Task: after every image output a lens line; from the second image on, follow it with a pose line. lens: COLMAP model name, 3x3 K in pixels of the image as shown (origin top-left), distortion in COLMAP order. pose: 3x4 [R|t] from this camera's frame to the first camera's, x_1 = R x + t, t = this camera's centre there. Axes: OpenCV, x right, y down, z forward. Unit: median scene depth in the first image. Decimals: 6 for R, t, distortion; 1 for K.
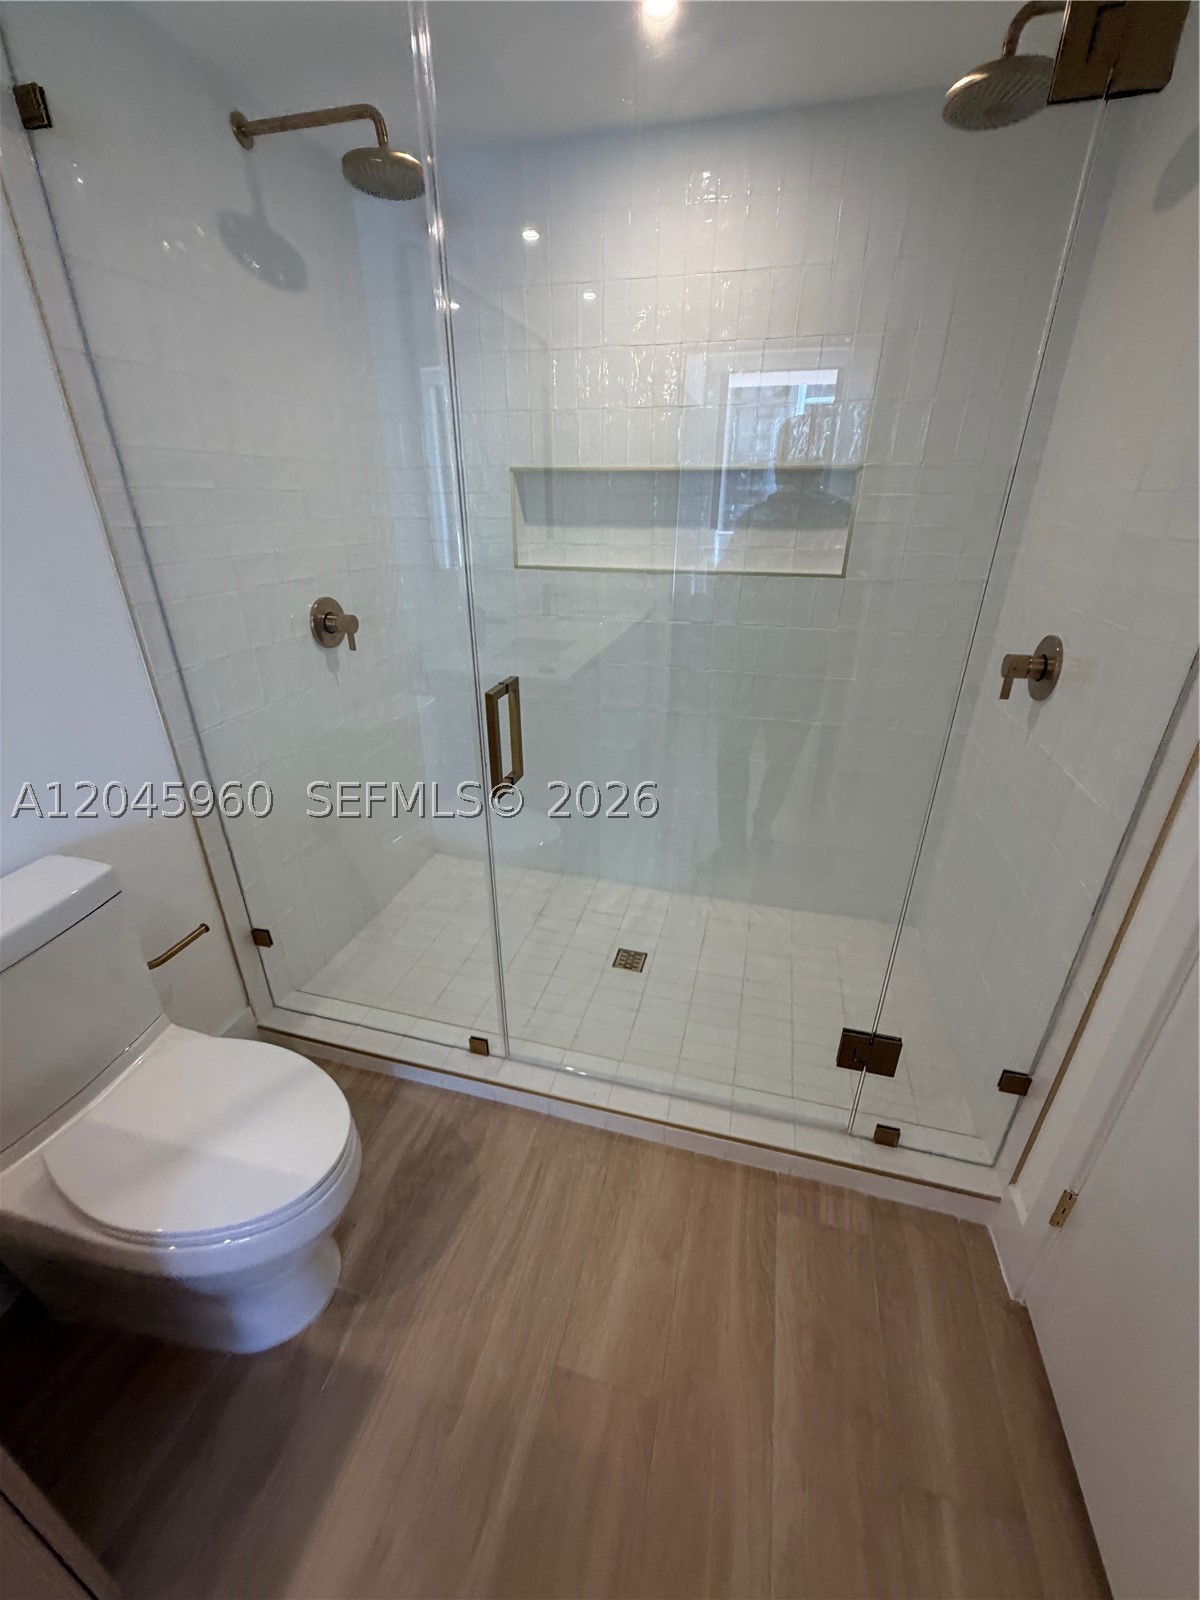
lens RADIAL K [[637.3, 0, 597.3], [0, 637.3, 797.2], [0, 0, 1]] dist [-0.000536, -0.000061]
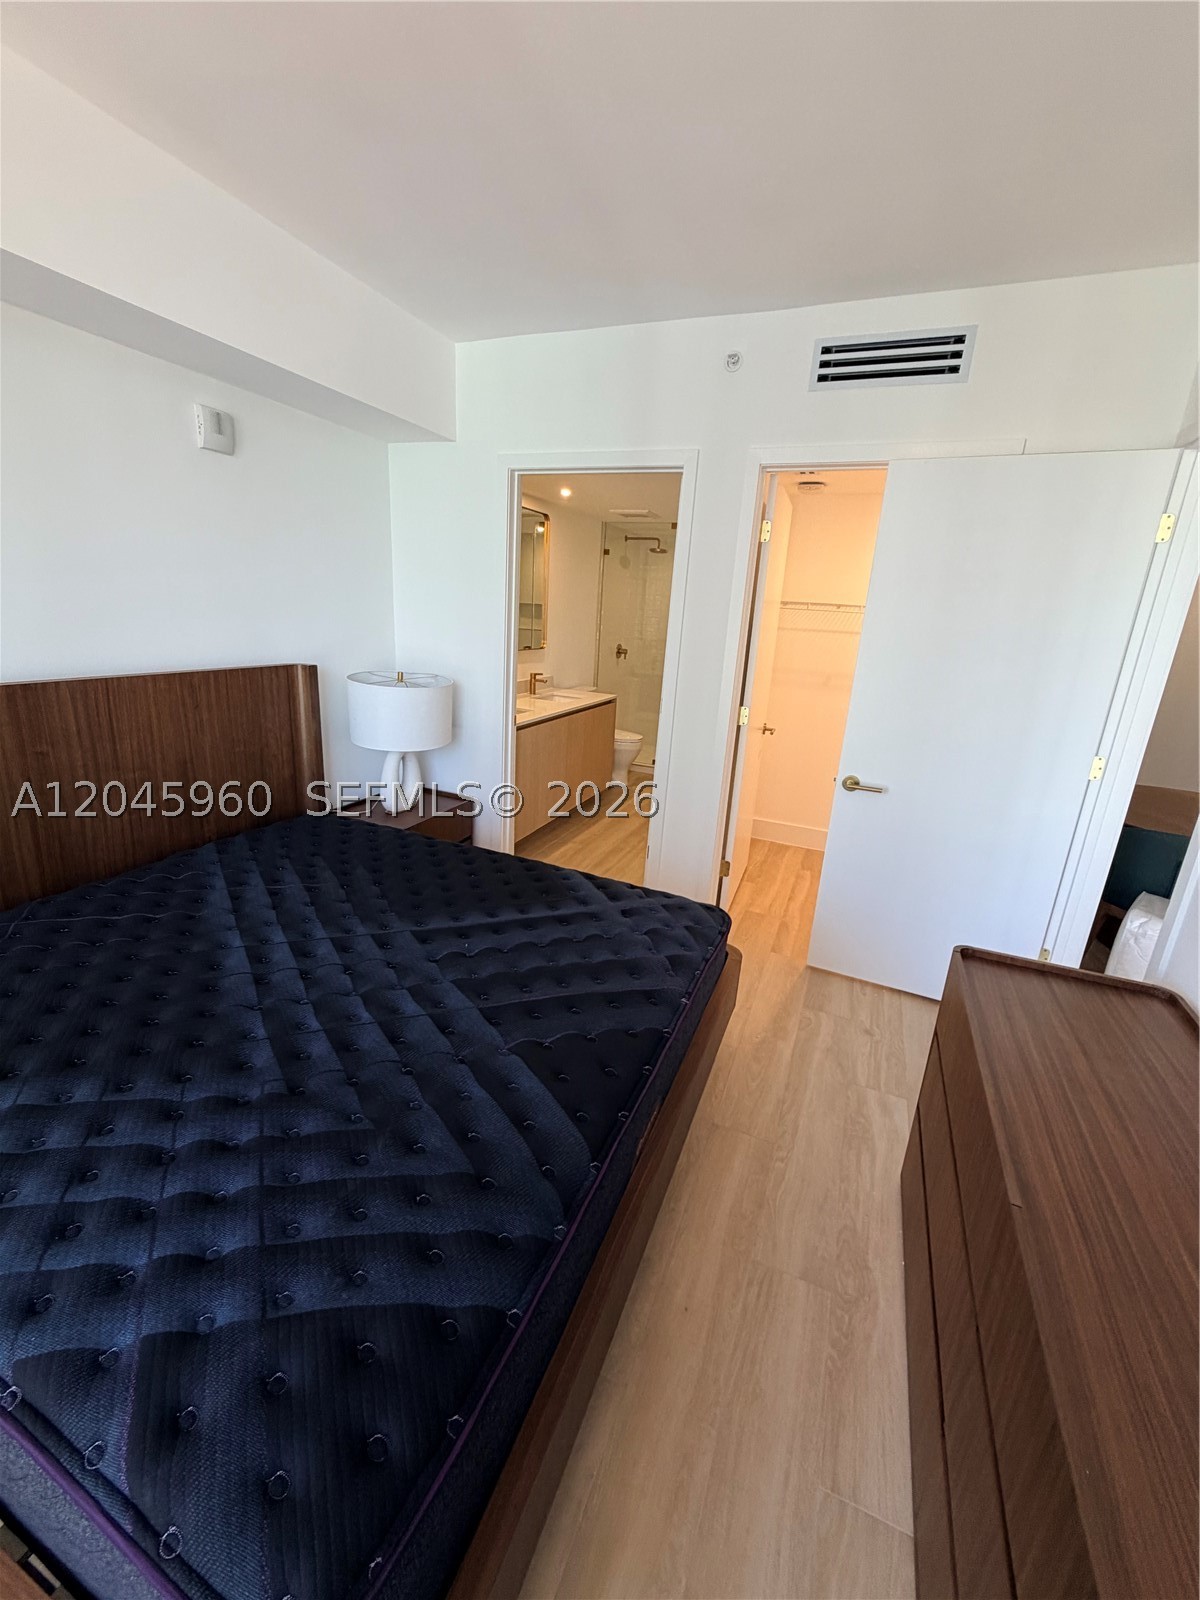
lens RADIAL K [[637.3, 0, 598.8], [0, 637.3, 797.5], [0, 0, 1]] dist [-0.000536, -0.000061]
pose [[0.989495, 0.090365, -0.112842, -0.087337], [-0.106119, 0.984095, -0.142462, 1.359657], [0.098174, 0.152940, 0.983347, -3.076162]]
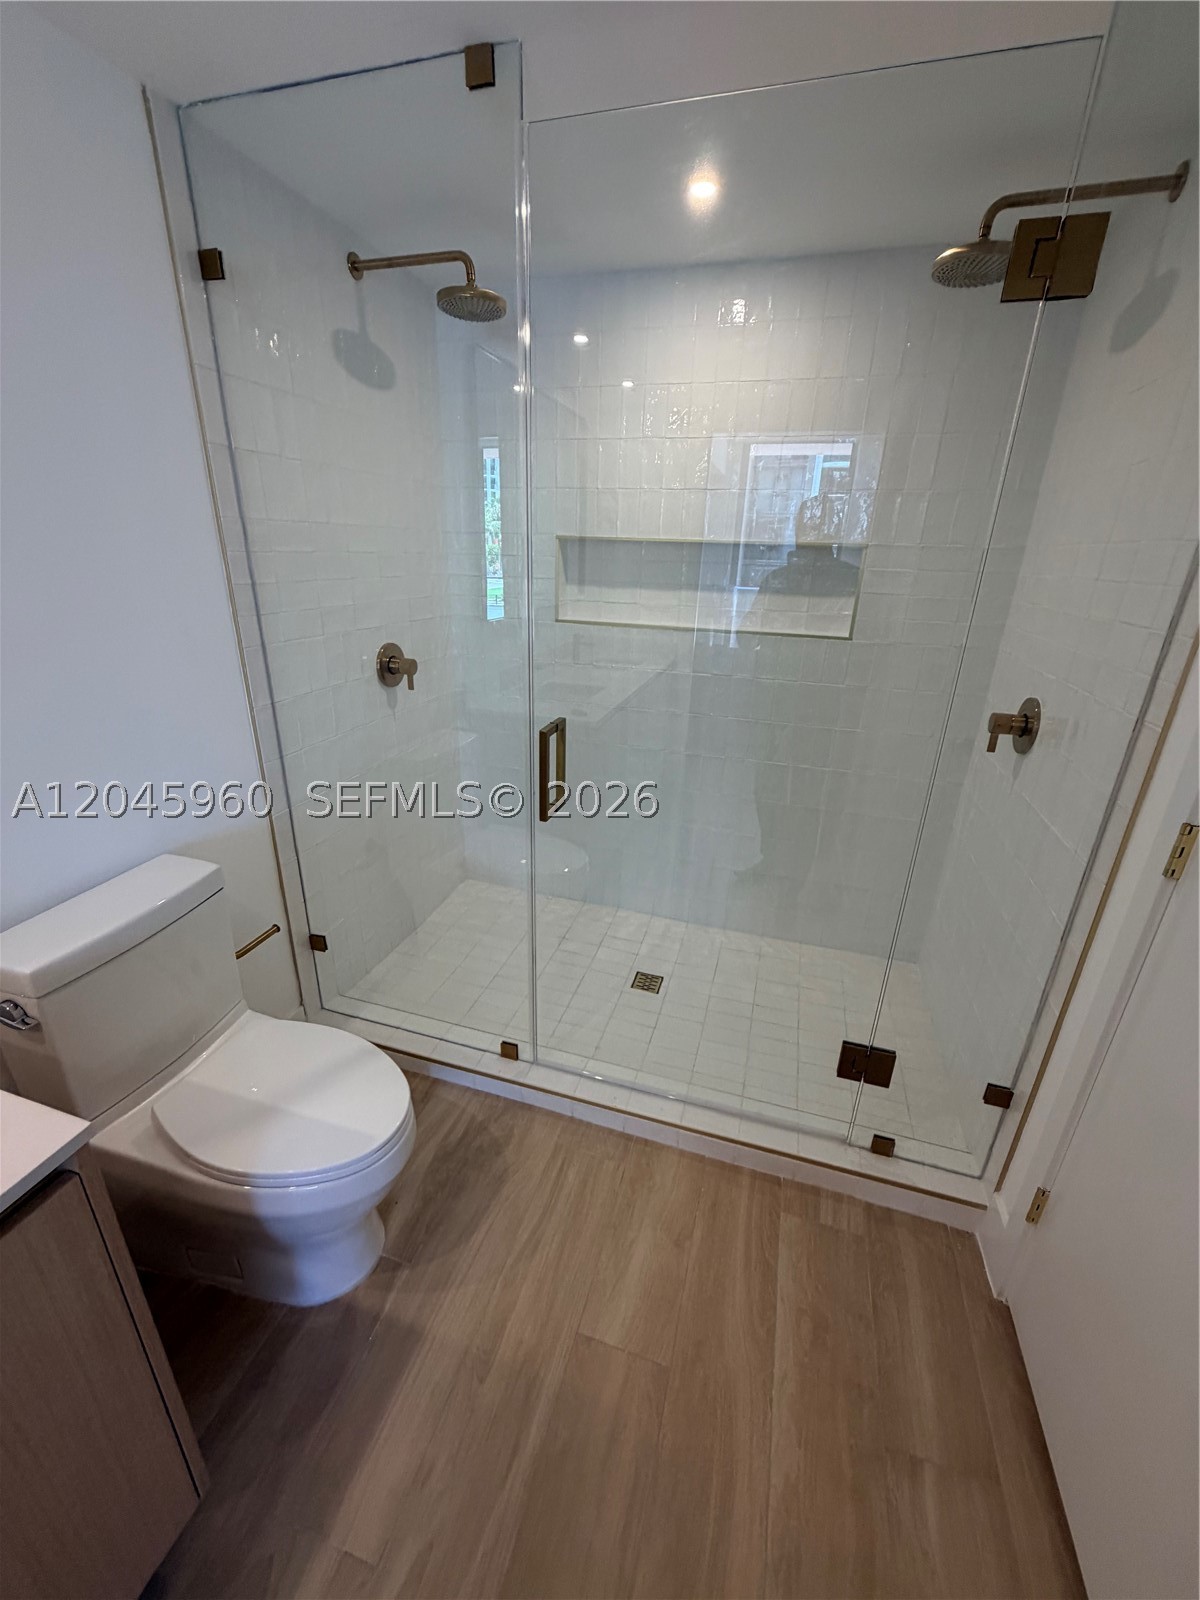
lens RADIAL K [[637.3, 0, 596.4], [0, 637.3, 798.1], [0, 0, 1]] dist [-0.000536, -0.000061]
pose [[0.999149, 0.035963, -0.020201, -0.035765], [-0.037212, 0.997171, -0.065310, 0.028460], [0.017795, 0.066006, 0.997661, -0.139910]]
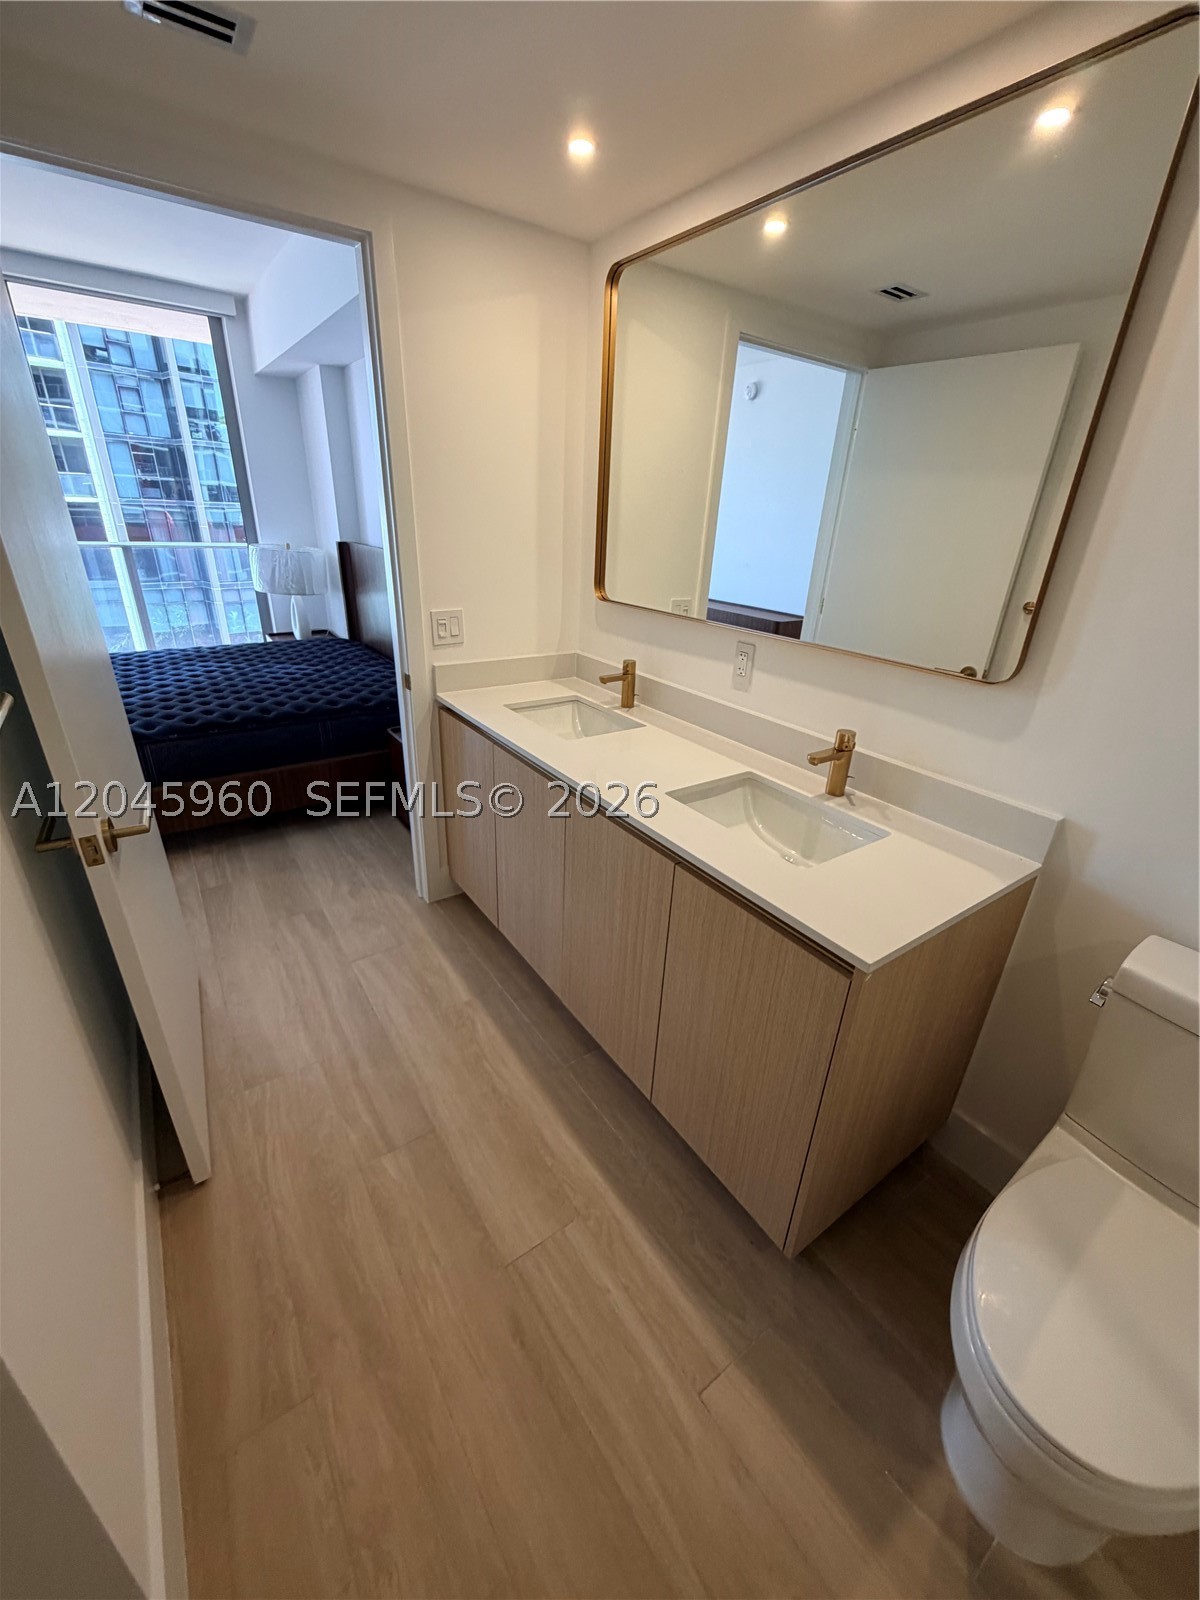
lens RADIAL K [[637.3, 0, 603.6], [0, 637.3, 800.2], [0, 0, 1]] dist [-0.000536, -0.000061]
pose [[-0.637074, 0.286995, -0.715381, 0.185869], [-0.366249, 0.703930, 0.608559, -0.168229], [0.678232, 0.649705, -0.343344, 0.302287]]
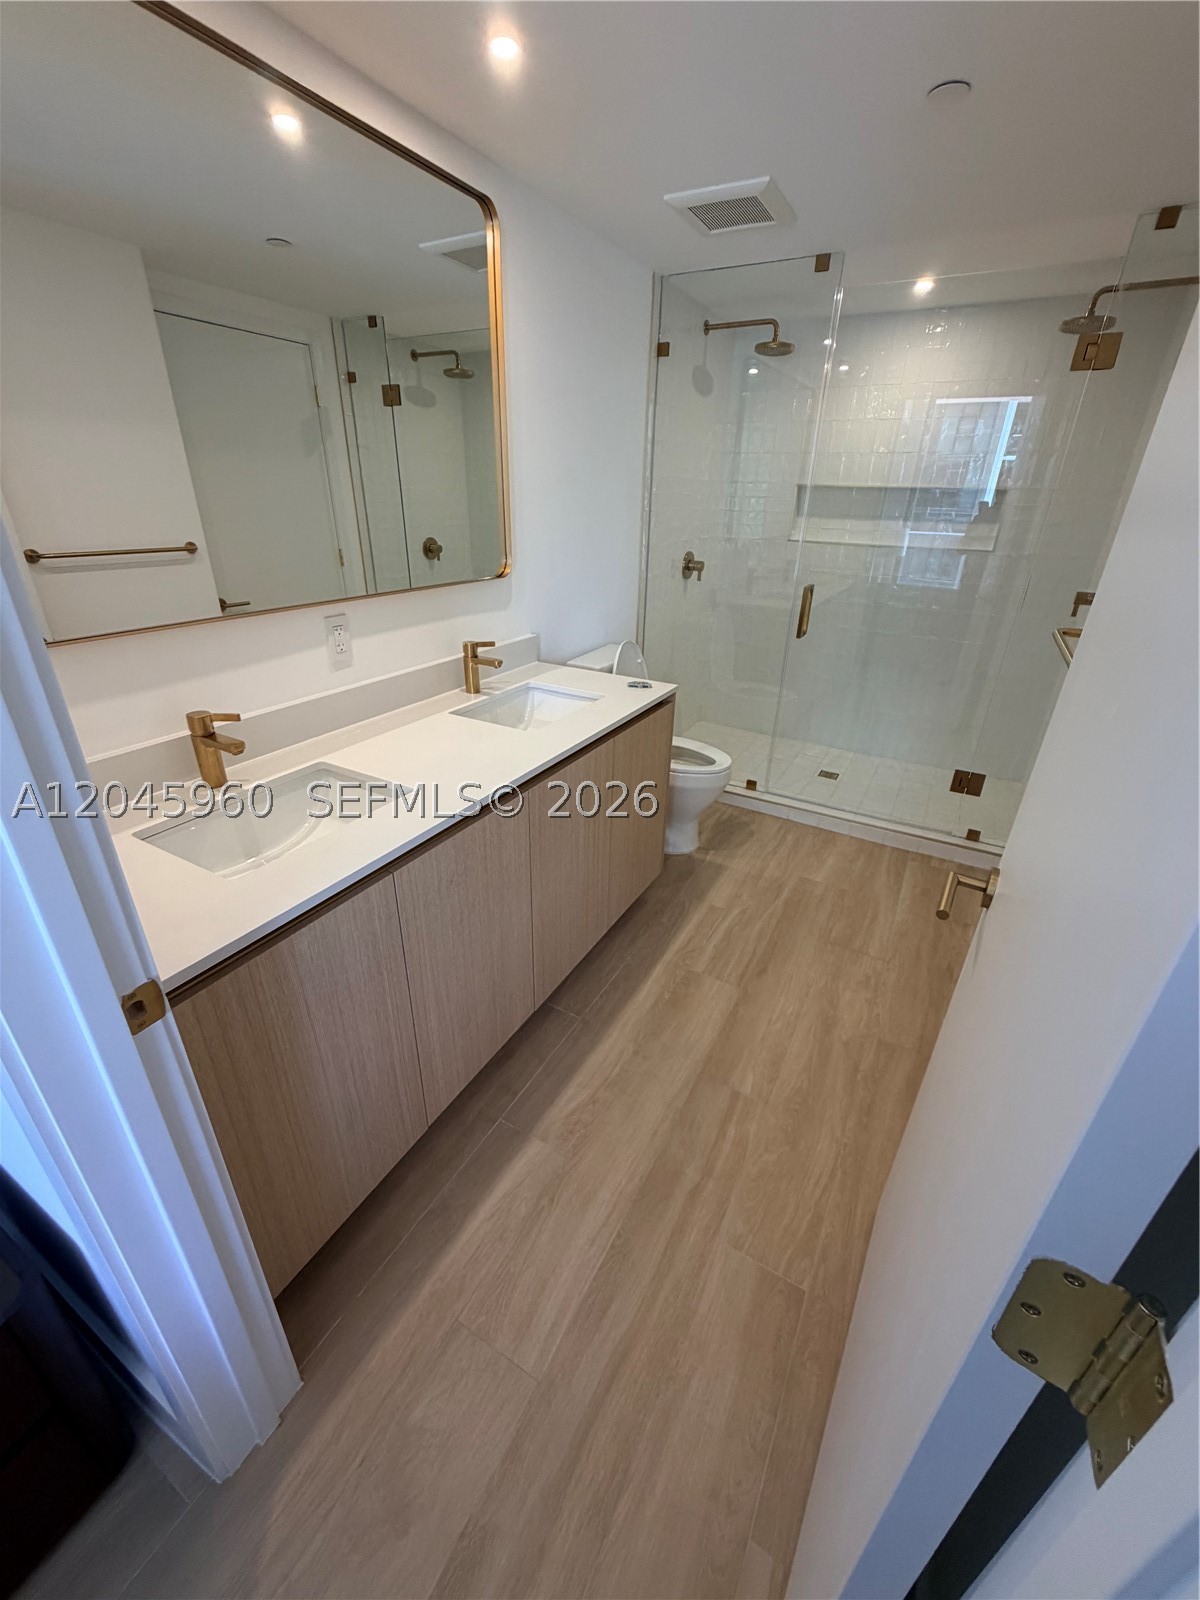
lens RADIAL K [[637.3, 0, 599.4], [0, 637.3, 796.6], [0, 0, 1]] dist [-0.000536, -0.000061]
pose [[0.970657, 0.122000, -0.207220, -0.271561], [-0.121061, 0.992495, 0.017252, 0.533753], [0.207770, 0.008340, 0.978142, -1.171629]]
